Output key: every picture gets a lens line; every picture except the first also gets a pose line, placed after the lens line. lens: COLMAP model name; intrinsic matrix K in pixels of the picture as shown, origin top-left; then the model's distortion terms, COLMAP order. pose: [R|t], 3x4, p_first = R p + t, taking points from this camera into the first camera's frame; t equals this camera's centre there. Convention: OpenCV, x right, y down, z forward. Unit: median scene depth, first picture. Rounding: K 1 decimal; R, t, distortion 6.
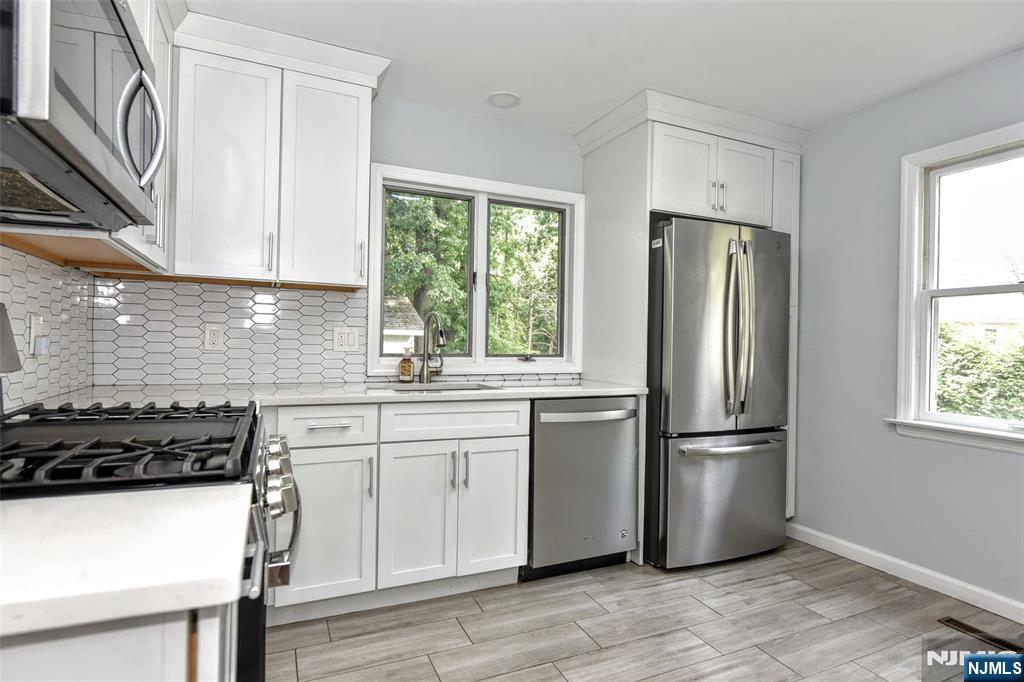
lens RADIAL K [[541.8, 0, 505.2], [0, 541.8, 337.8], [0, 0, 1]] dist [-0.000190, -0.001770]
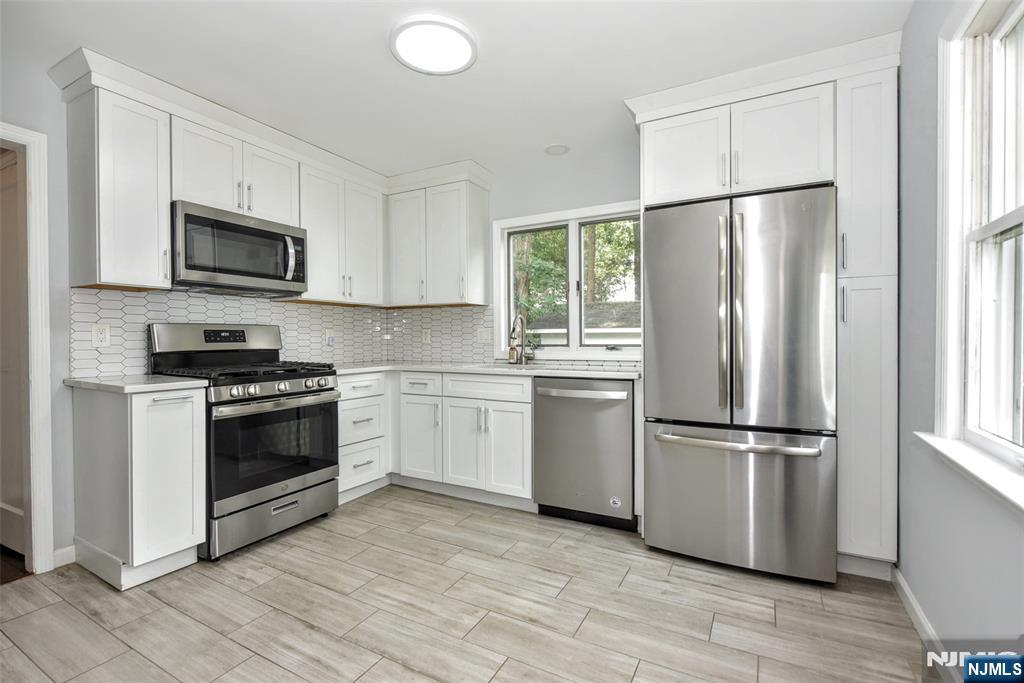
lens RADIAL K [[458.5, 0, 511.5], [0, 458.5, 346.1], [0, 0, 1]] dist [0.001972, 0.000024]
pose [[0.606723, -0.006470, -0.794887, 0.919825], [0.017352, 0.999836, 0.005107, 0.031009], [0.794724, -0.016891, 0.606736, 0.272706]]
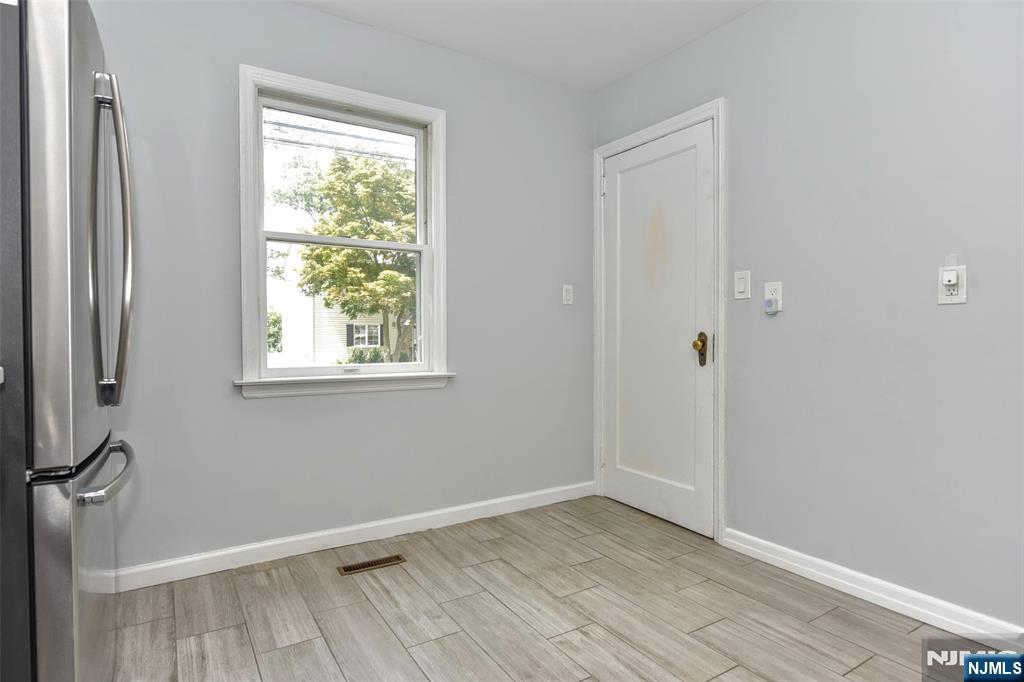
lens RADIAL K [[541.8, 0, 510.3], [0, 541.8, 339.9], [0, 0, 1]] dist [-0.000190, -0.001770]
pose [[-0.133015, -0.026206, 0.990767, -0.170548], [-0.006044, 0.999653, 0.025630, 0.071091], [-0.991096, -0.002579, -0.133128, 0.766552]]
